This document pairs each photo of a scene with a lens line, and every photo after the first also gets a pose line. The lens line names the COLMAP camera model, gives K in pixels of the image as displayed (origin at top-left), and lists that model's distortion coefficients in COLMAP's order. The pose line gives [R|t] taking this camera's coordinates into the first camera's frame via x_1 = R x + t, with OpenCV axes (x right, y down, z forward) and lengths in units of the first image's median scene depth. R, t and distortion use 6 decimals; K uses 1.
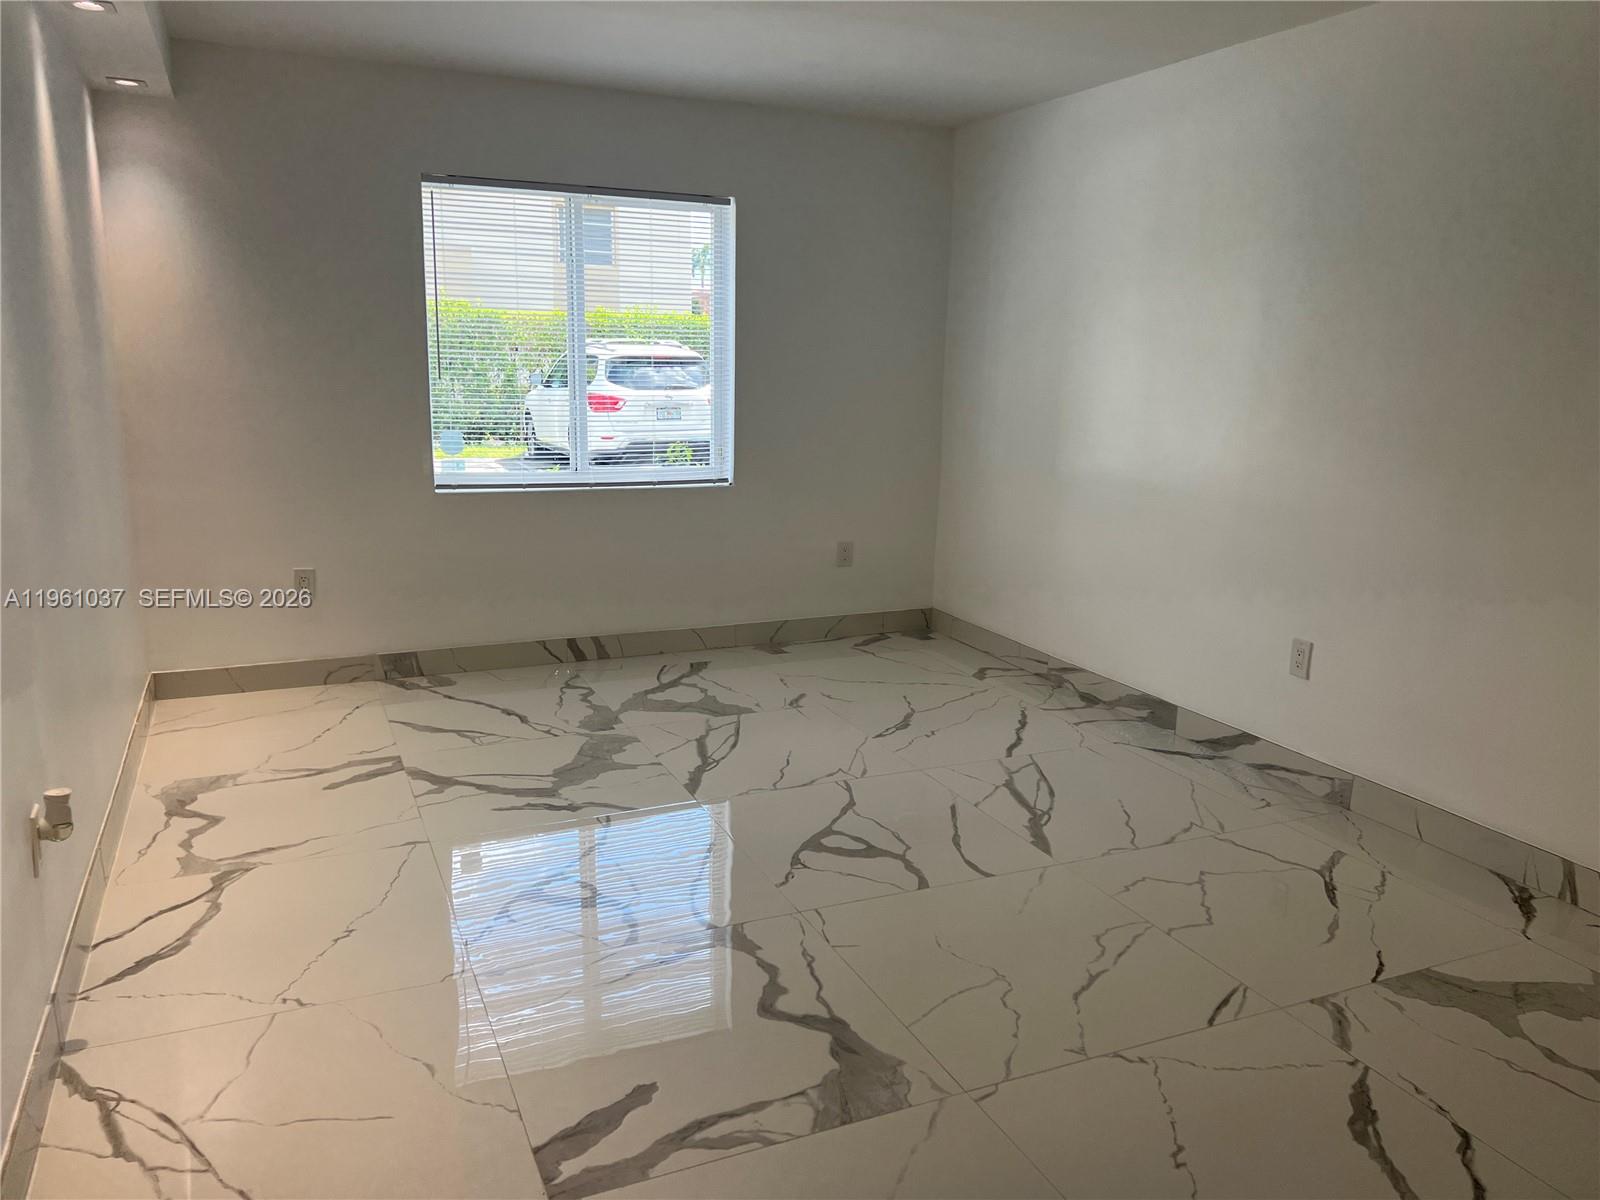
lens RADIAL K [[1197.4, 0, 804.0], [0, 1197.4, 598.1], [0, 0, 1]] dist [0.066066, -0.076065]
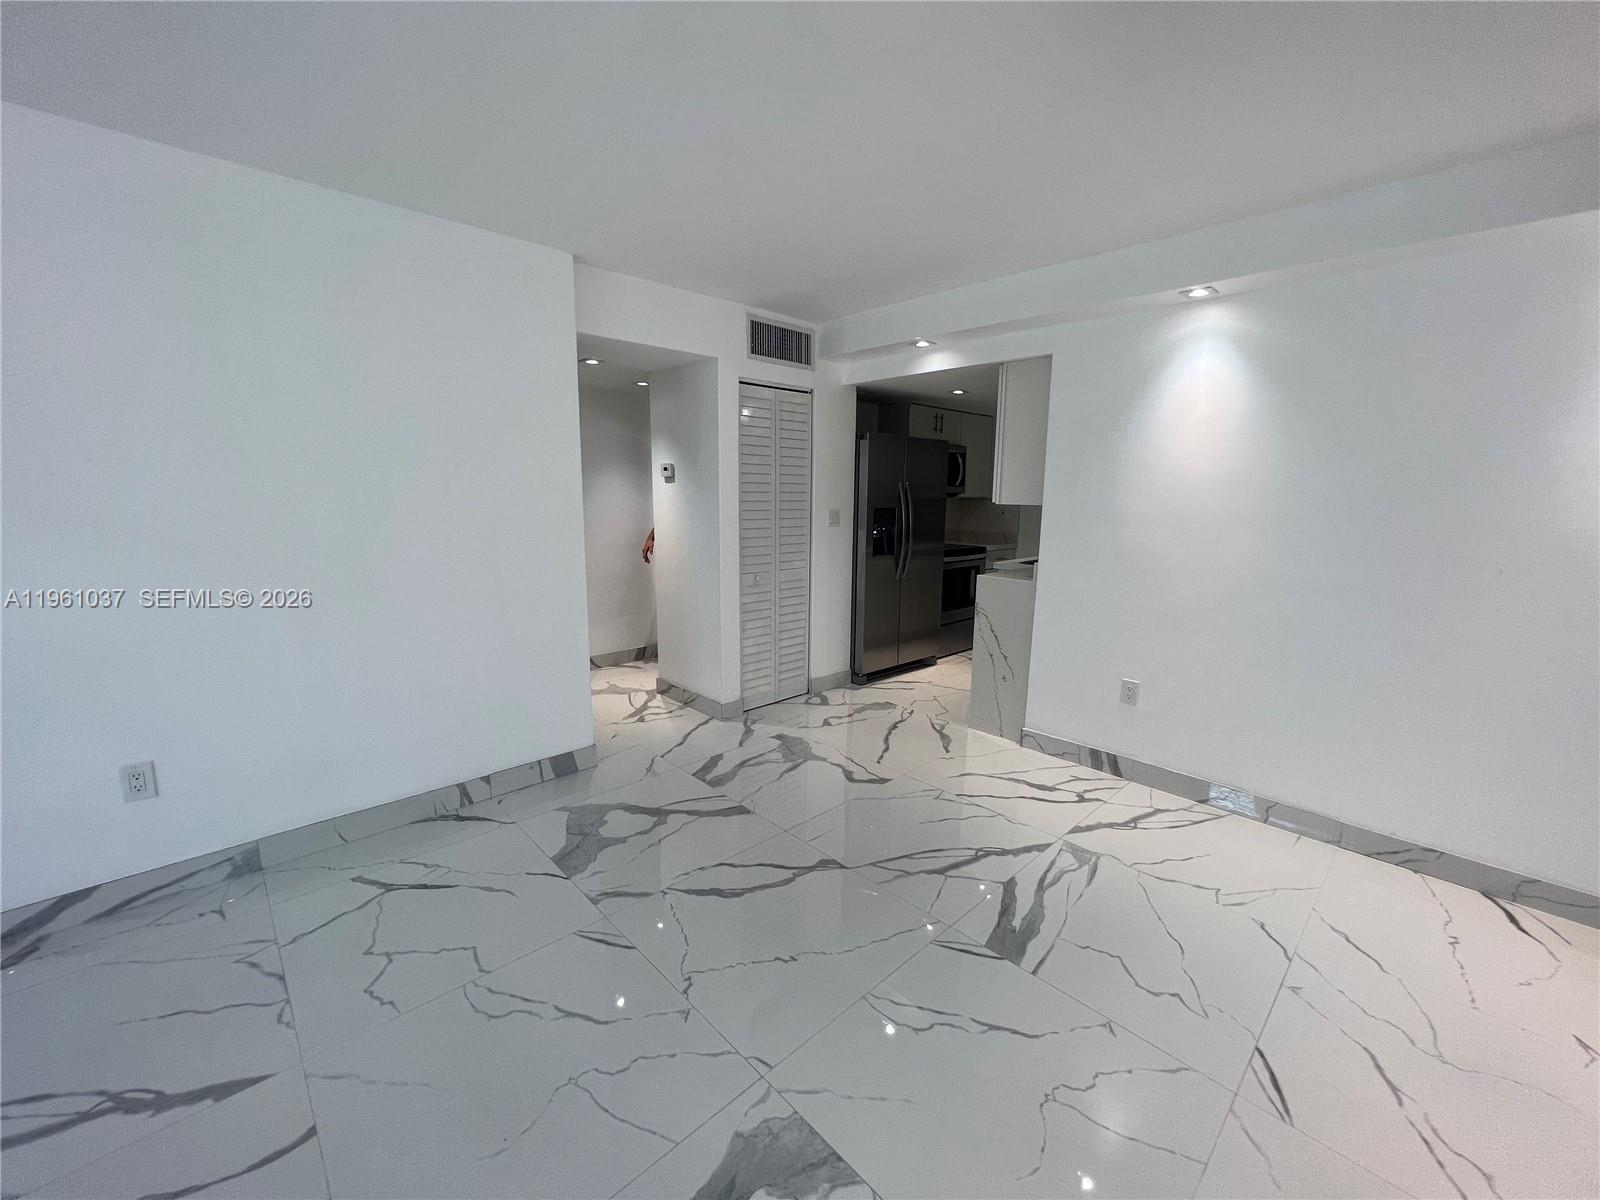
lens RADIAL K [[643.2, 0, 802.7], [0, 643.2, 601.8], [0, 0, 1]] dist [-0.002296, 0.000690]
pose [[-0.338267, -0.187740, 0.922133, -0.254420], [0.174174, 0.950477, 0.257403, -0.142133], [-0.924791, 0.247683, -0.288816, 0.650982]]
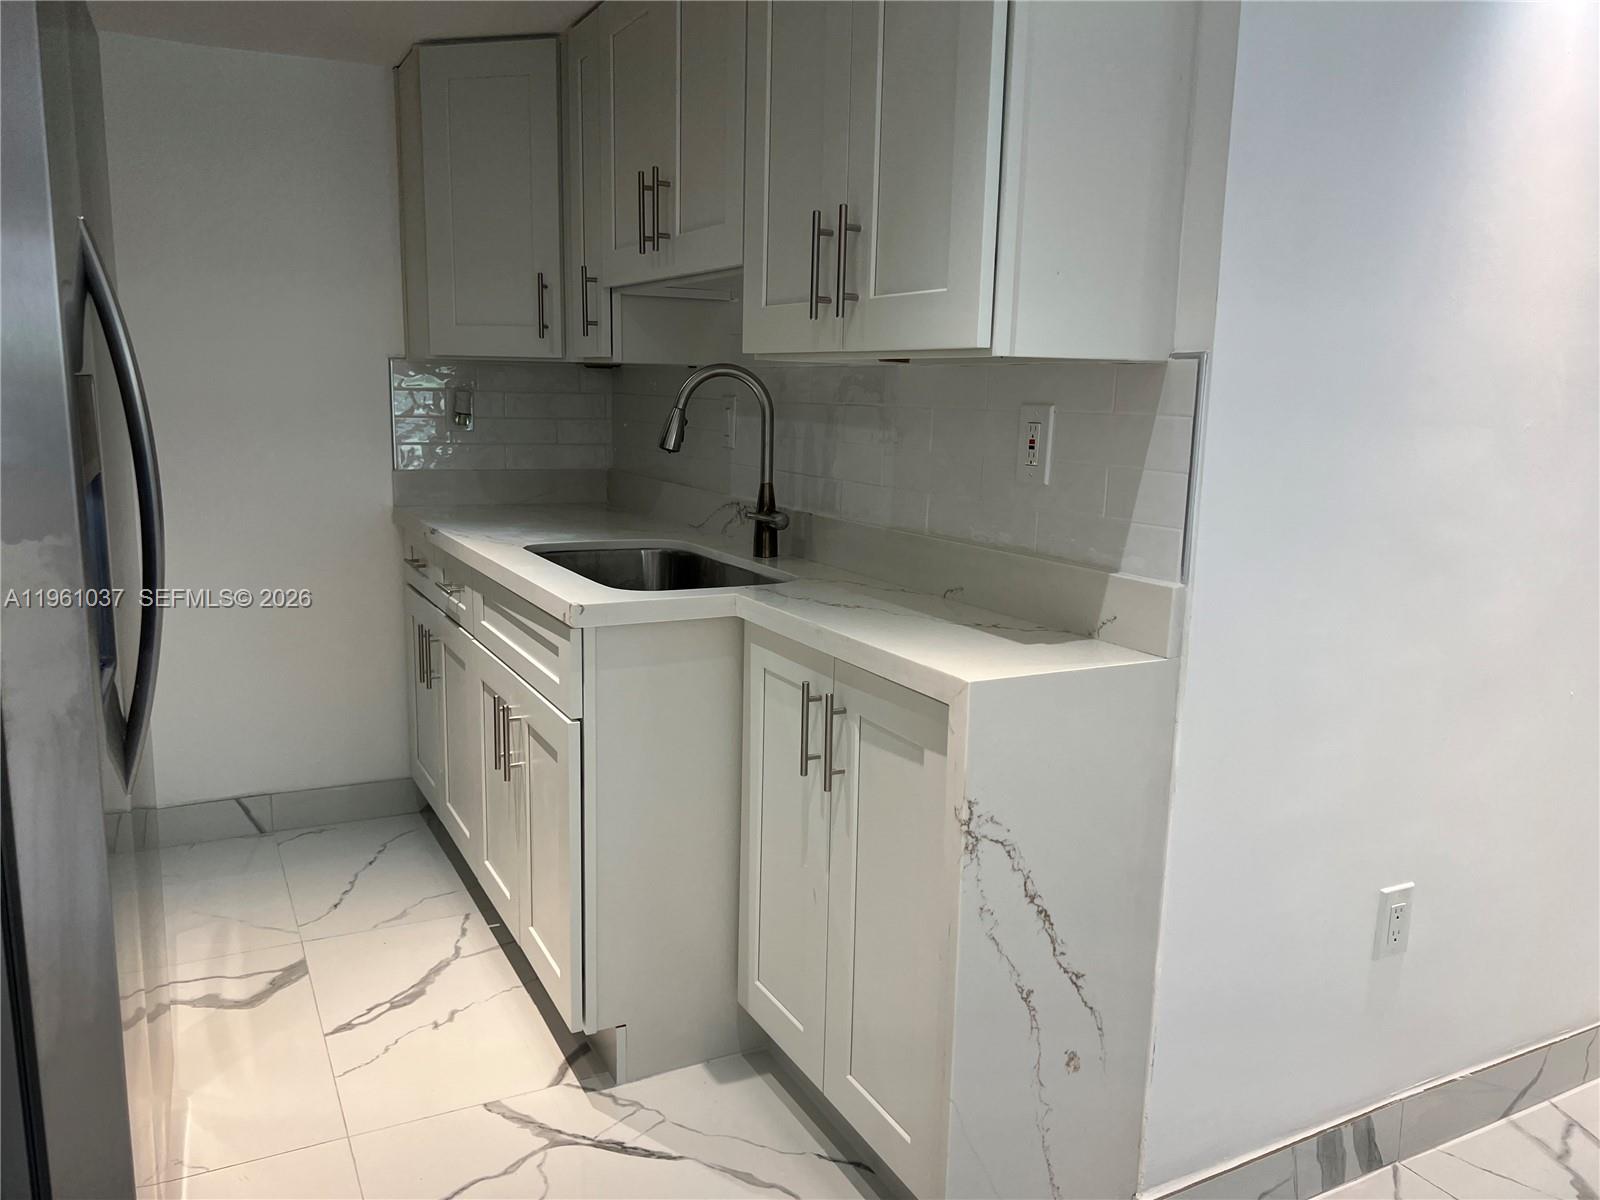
lens RADIAL K [[1197.4, 0, 804.0], [0, 1197.4, 598.1], [0, 0, 1]] dist [0.066066, -0.076065]
pose [[-0.997364, -0.034910, -0.063610, 0.666263], [-0.055922, 0.928425, 0.367286, -0.050062], [0.046235, 0.369875, -0.927930, 0.467323]]
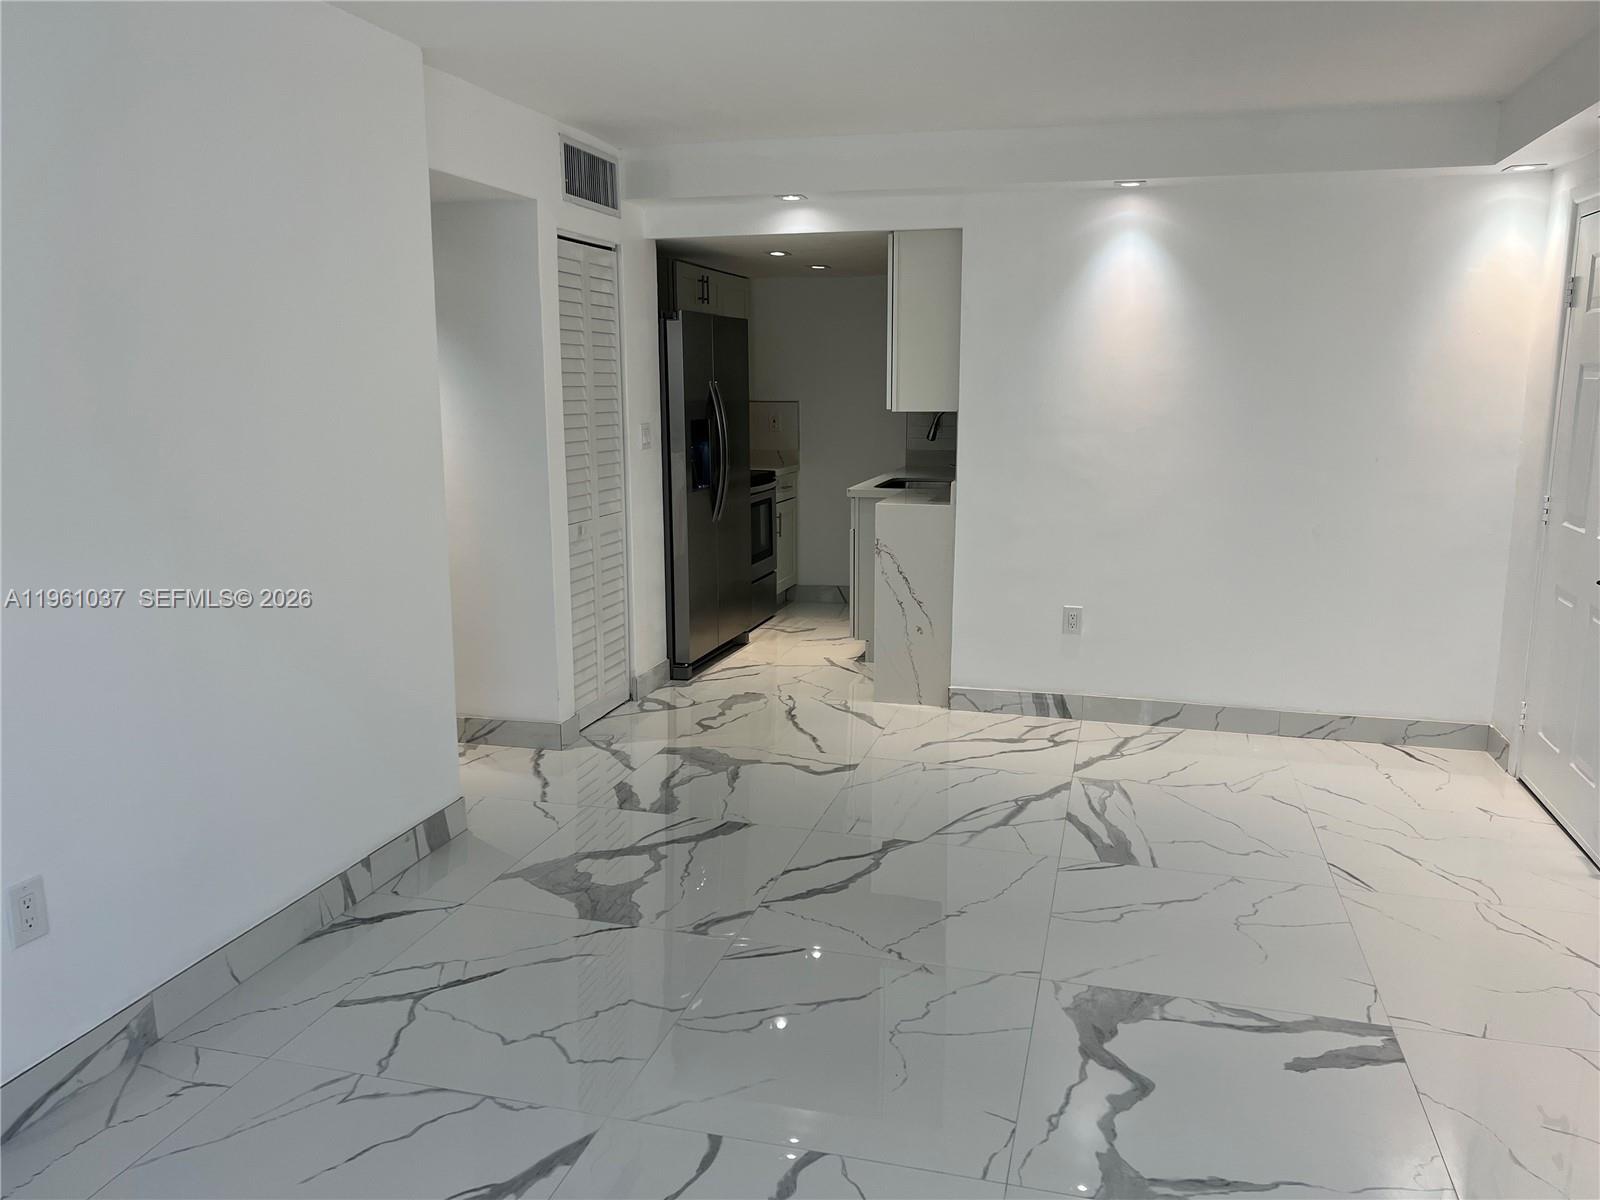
lens RADIAL K [[1201.9, 0, 818.5], [0, 1201.9, 596.0], [0, 0, 1]] dist [0.077465, -0.098819]
pose [[-0.782052, -0.133600, 0.608725, -0.262098], [0.109478, 0.932112, 0.345227, -0.281280], [-0.613522, 0.336627, -0.714334, 1.219284]]
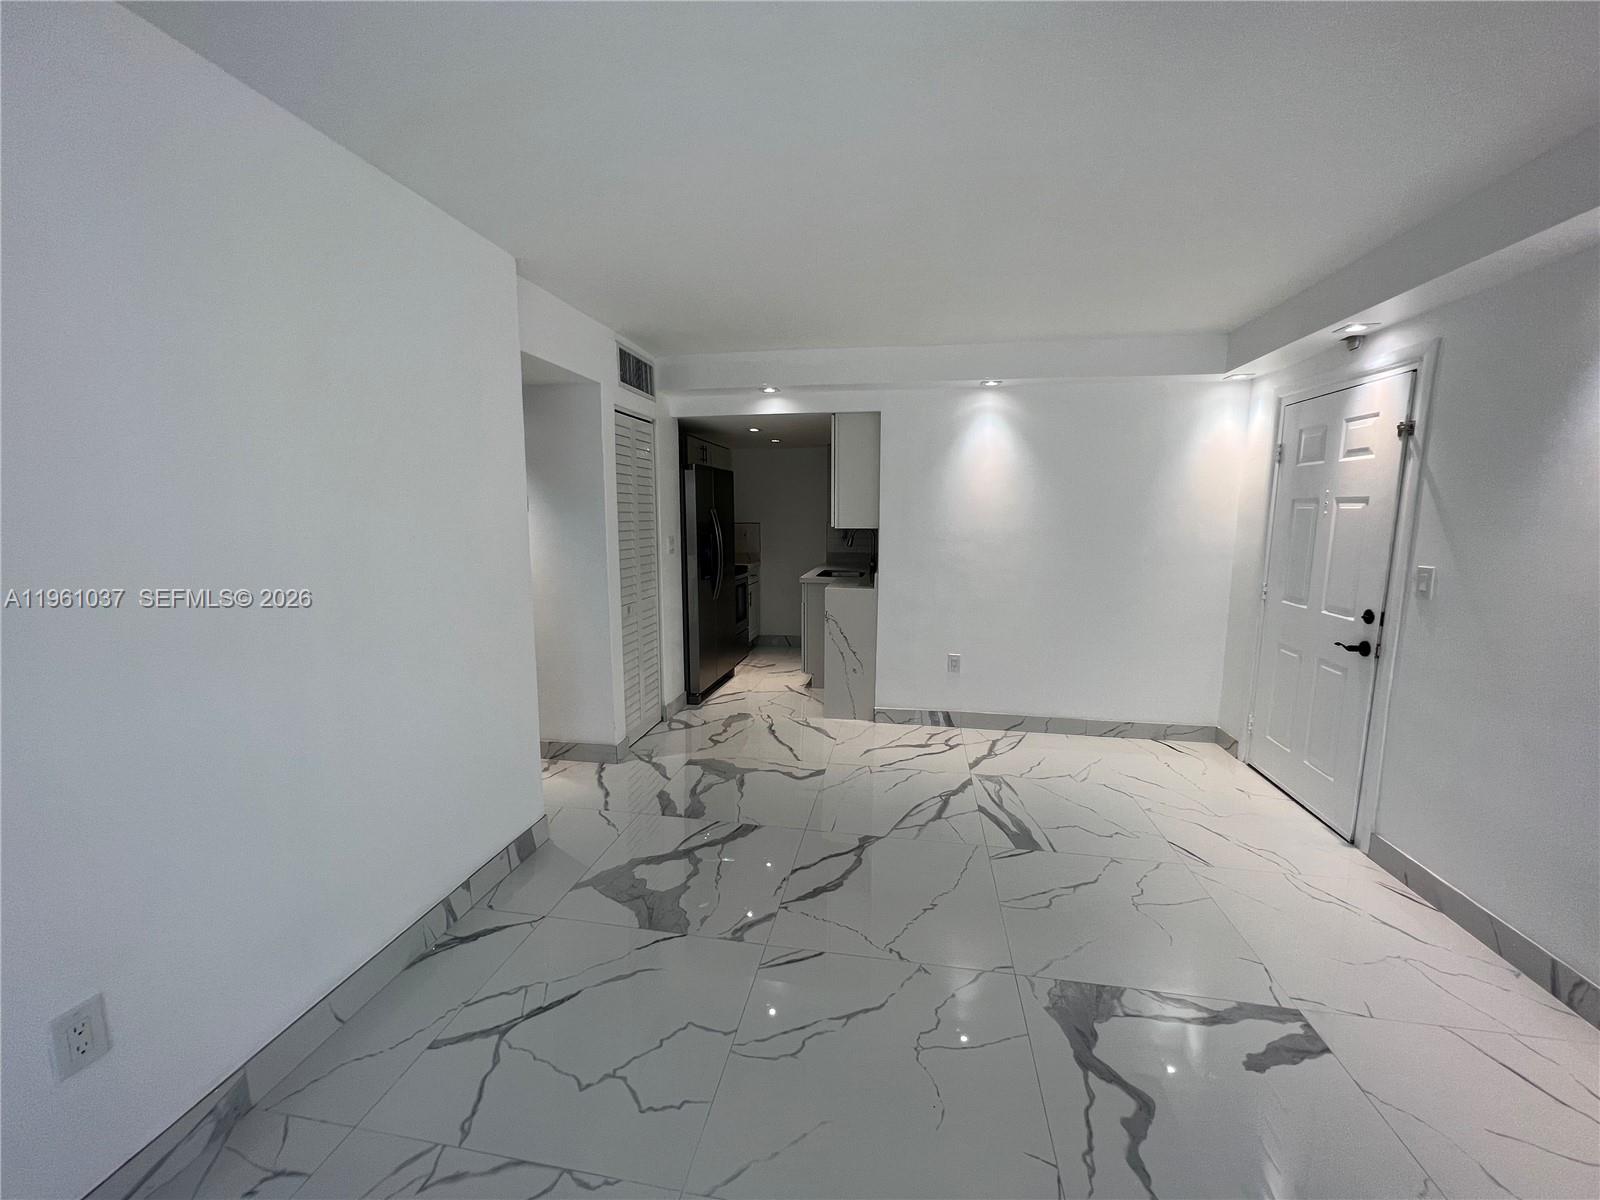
lens RADIAL K [[643.2, 0, 802.7], [0, 643.2, 601.8], [0, 0, 1]] dist [-0.002296, 0.000690]
pose [[-0.833115, -0.099152, 0.544141, -0.031021], [0.092962, 0.944704, 0.314472, -0.229953], [-0.545232, 0.312575, -0.777829, 1.054530]]
